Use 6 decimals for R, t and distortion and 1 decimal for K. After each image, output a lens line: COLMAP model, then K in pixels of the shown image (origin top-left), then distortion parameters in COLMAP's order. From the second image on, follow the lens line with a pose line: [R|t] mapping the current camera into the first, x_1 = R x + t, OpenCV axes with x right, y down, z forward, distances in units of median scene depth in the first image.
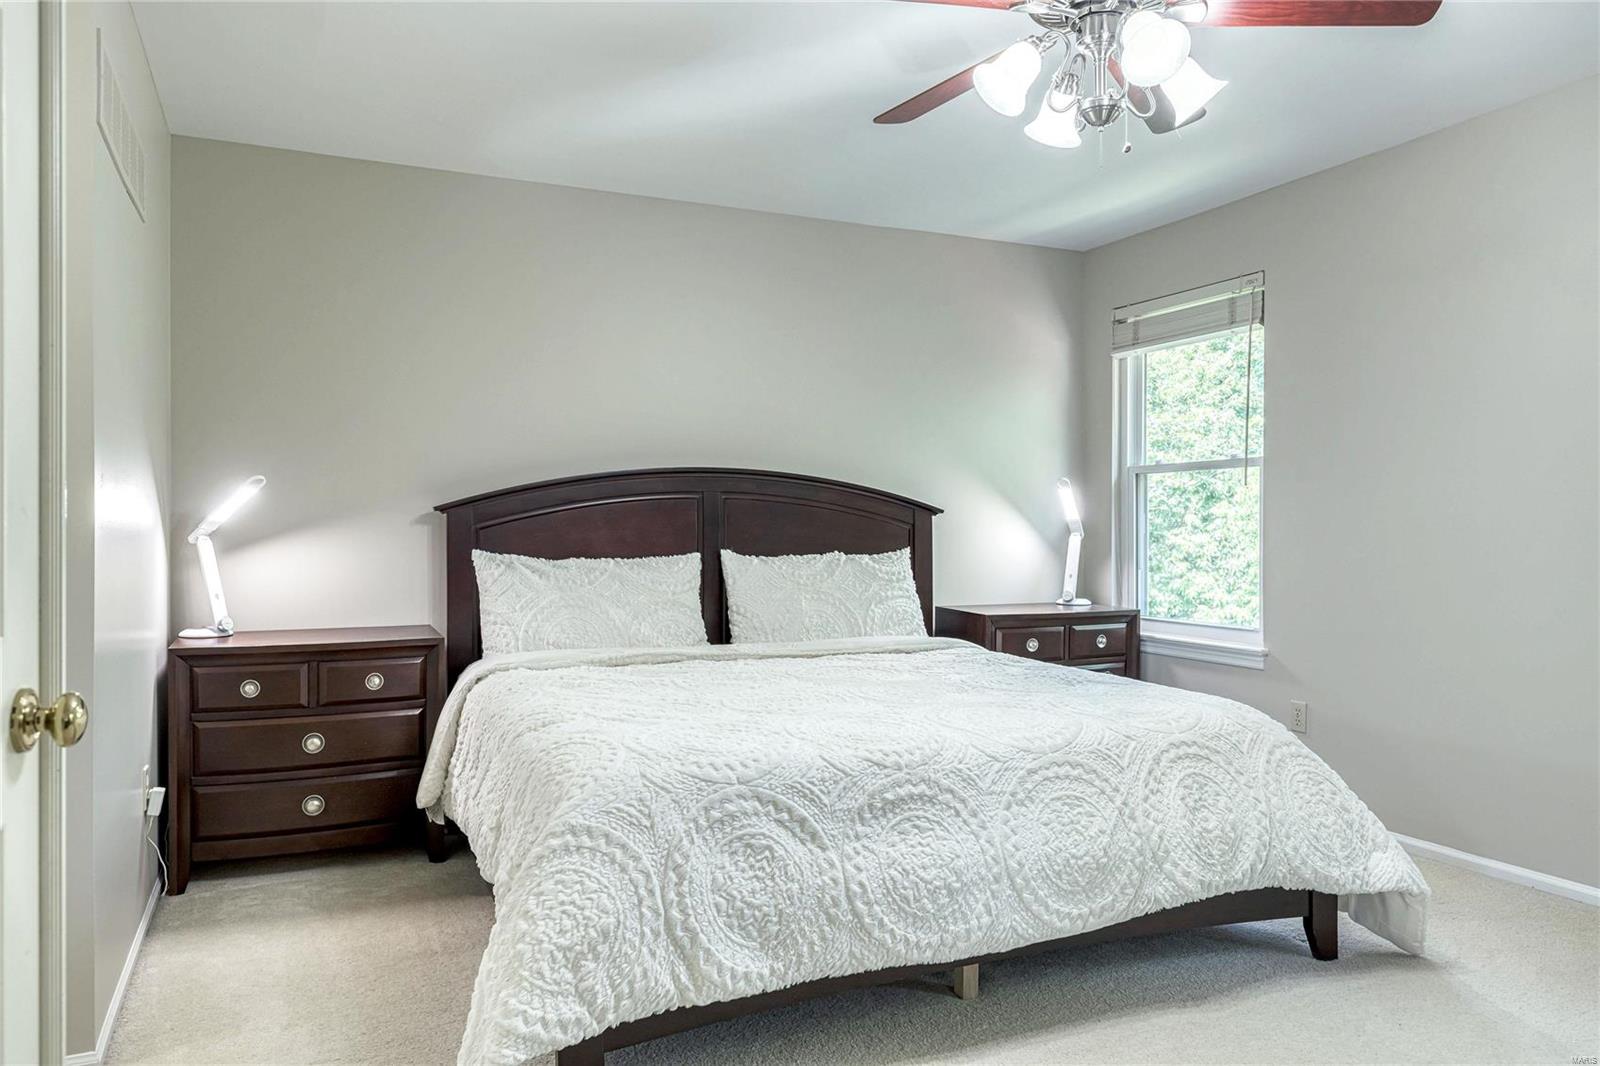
lens RADIAL K [[1111.5, 0, 800.0], [0, 1111.5, 533.0], [0, 0, 1]] dist [-0.077361, -0.000560]
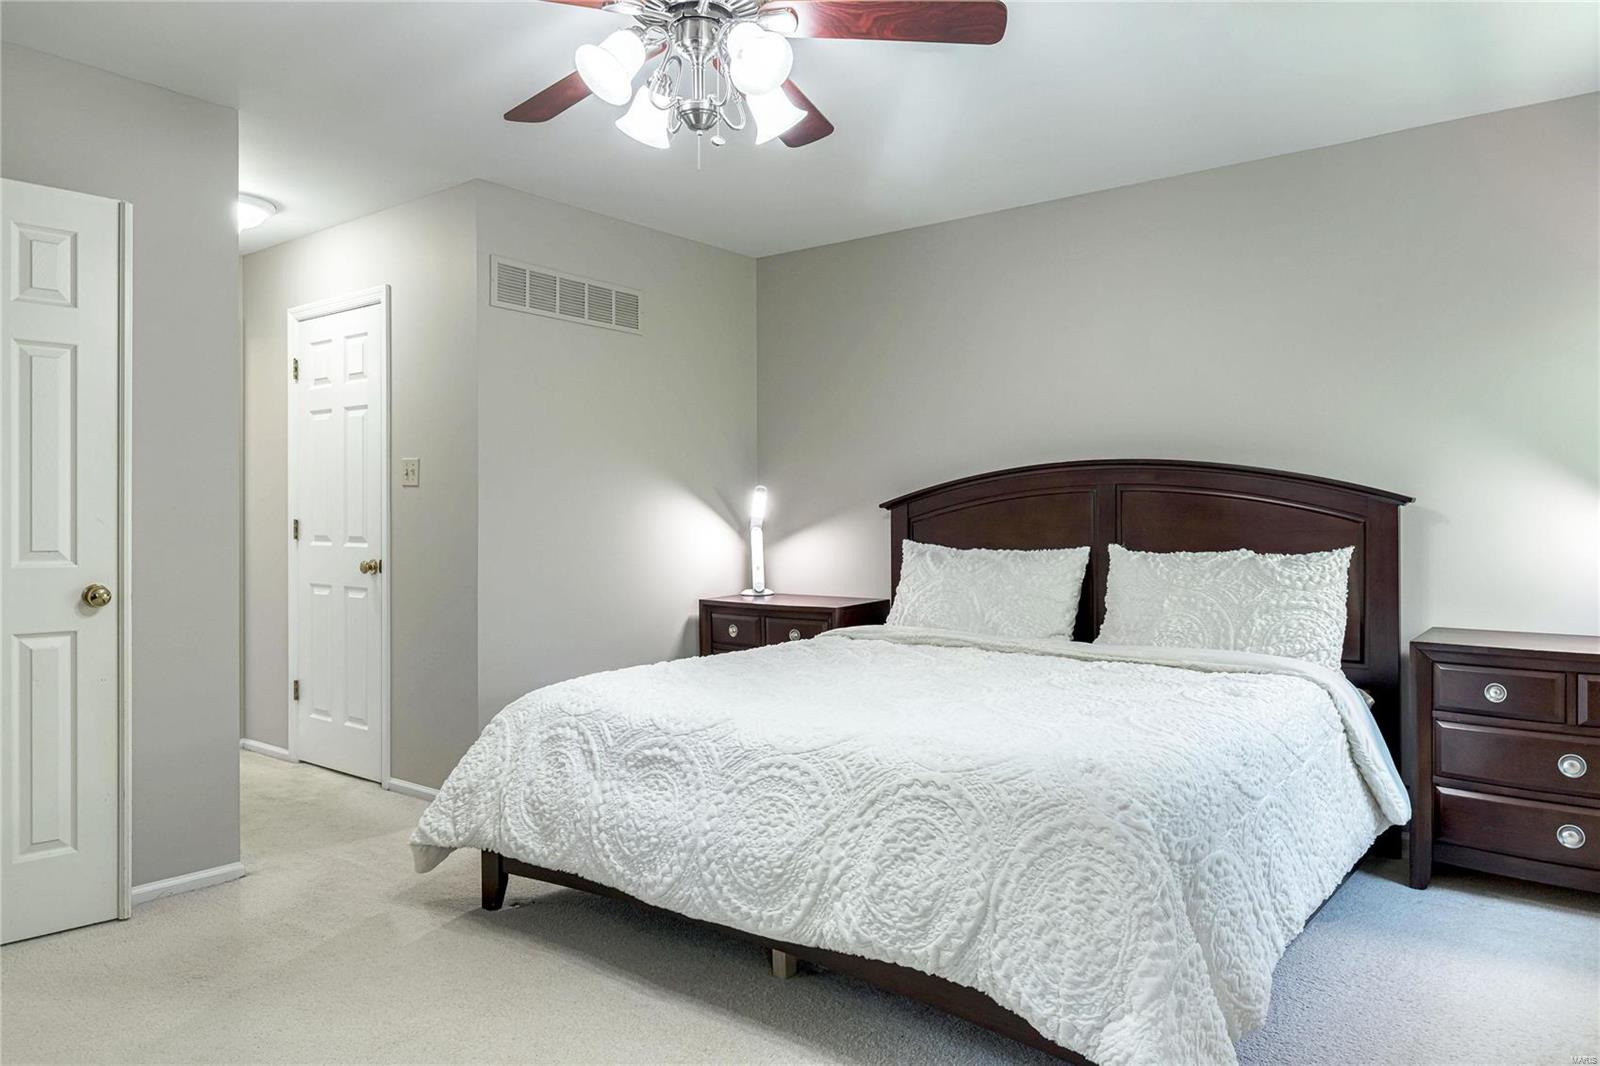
lens RADIAL K [[1123.4, 0, 800.0], [0, 1123.4, 533.0], [0, 0, 1]] dist [-0.252807, 0.411372]
pose [[0.465930, 0.008955, -0.884776, 0.676707], [-0.005197, 0.999959, 0.007384, -0.000331], [0.884807, 0.001158, 0.465957, 0.345353]]
